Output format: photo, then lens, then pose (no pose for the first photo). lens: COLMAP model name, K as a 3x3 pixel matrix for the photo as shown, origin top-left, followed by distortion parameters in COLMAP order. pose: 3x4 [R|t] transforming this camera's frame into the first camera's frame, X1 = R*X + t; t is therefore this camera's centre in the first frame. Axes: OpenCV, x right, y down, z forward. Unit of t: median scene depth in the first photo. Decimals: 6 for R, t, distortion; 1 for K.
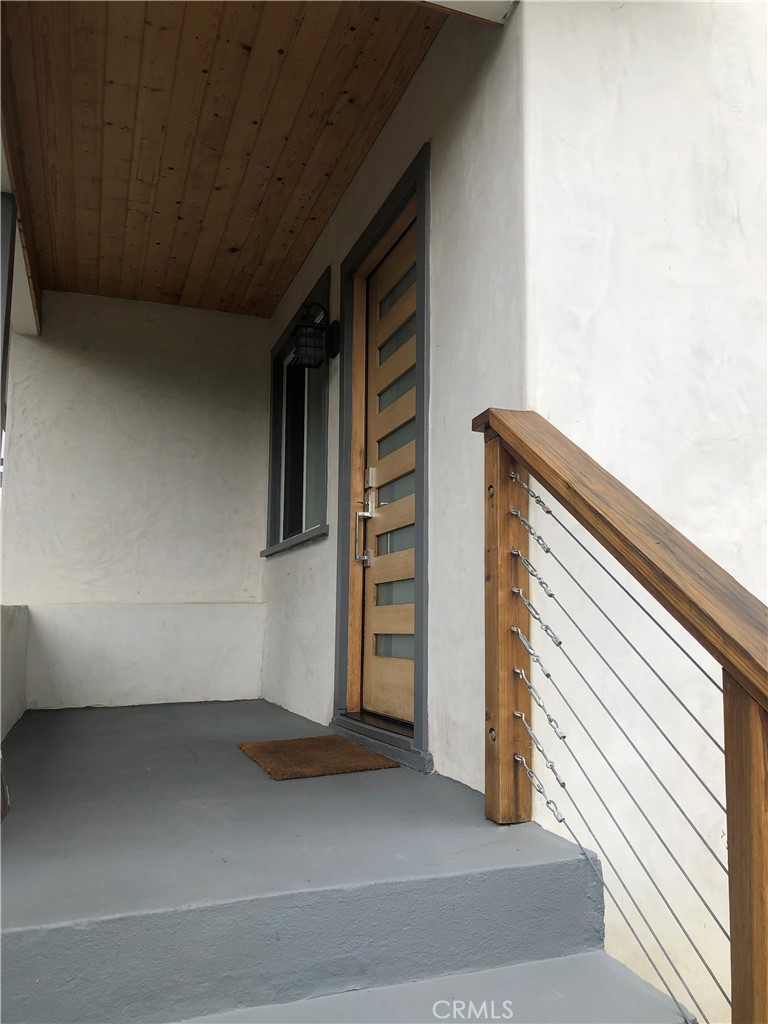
lens RADIAL K [[841.2, 0, 389.2], [0, 841.2, 521.1], [0, 0, 1]] dist [0.014460, -0.007691]
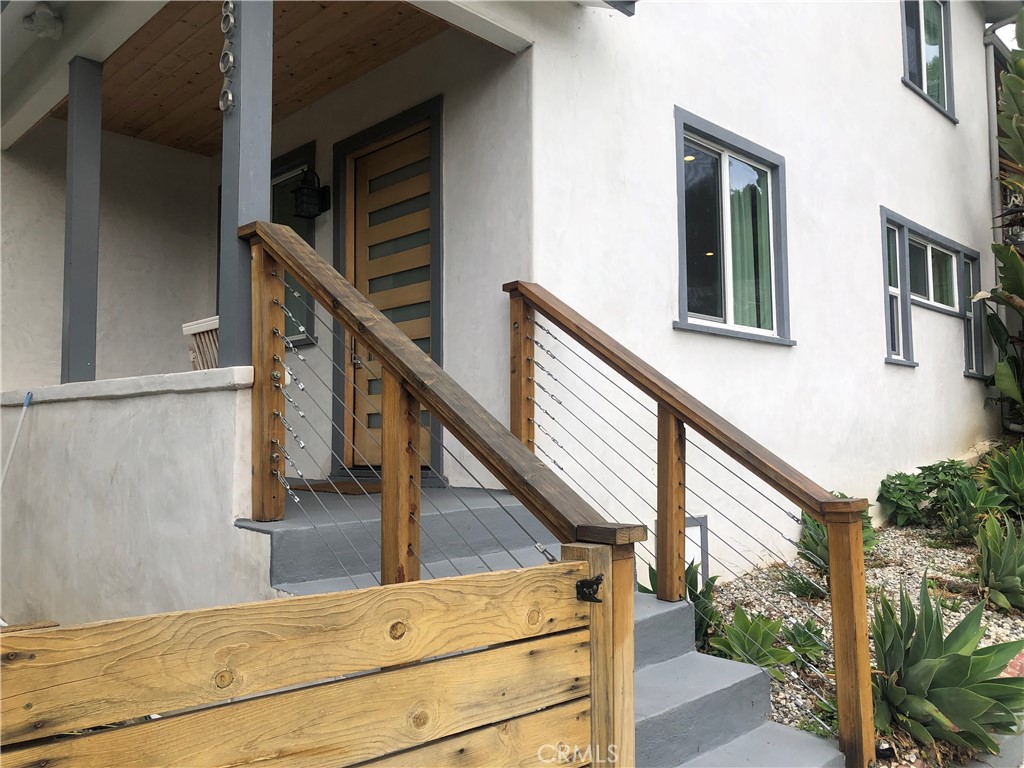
lens RADIAL K [[841.2, 0, 486.4], [0, 841.2, 408.3], [0, 0, 1]] dist [0.014460, -0.007691]
pose [[0.915552, 0.011396, 0.402039, -0.445464], [-0.045020, 0.996220, 0.074286, 0.007972], [-0.399673, -0.086113, 0.912604, -0.452211]]
